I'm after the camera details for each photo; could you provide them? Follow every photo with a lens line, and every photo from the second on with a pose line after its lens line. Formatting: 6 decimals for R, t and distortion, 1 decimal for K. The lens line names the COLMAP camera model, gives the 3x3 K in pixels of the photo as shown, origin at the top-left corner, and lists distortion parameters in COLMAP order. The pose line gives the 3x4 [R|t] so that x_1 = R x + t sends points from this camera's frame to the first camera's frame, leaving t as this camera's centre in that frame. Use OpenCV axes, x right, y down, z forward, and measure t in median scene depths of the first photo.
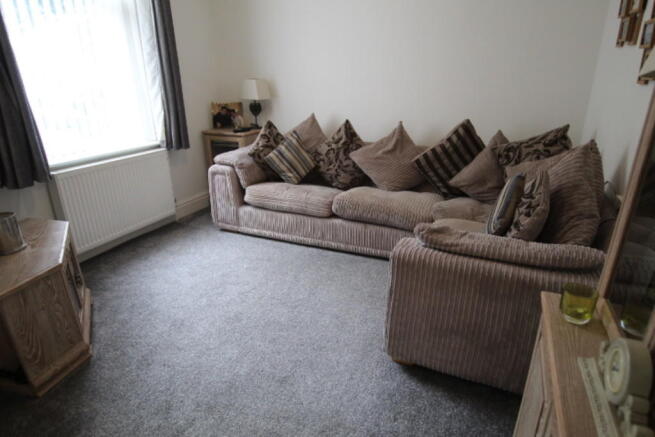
lens RADIAL K [[394.4, 0, 334.0], [0, 394.4, 219.2], [0, 0, 1]] dist [-0.004236, 0.003461]
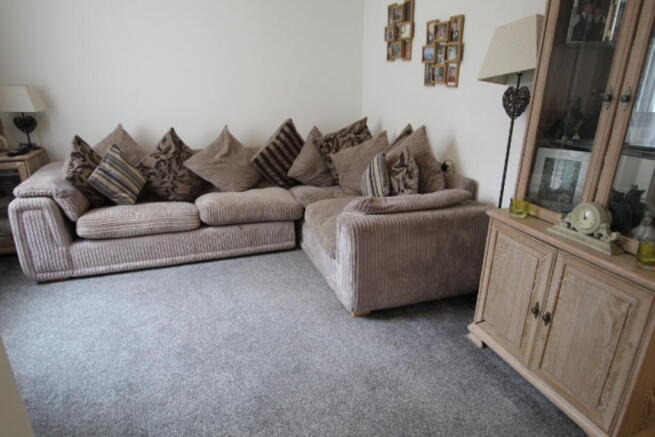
lens RADIAL K [[394.4, 0, 331.5], [0, 394.4, 220.1], [0, 0, 1]] dist [-0.004236, 0.003461]
pose [[0.740567, -0.220198, 0.634880, -0.386642], [0.231015, 0.970628, 0.067175, -0.014567], [-0.631025, 0.096919, 0.769685, 0.062166]]
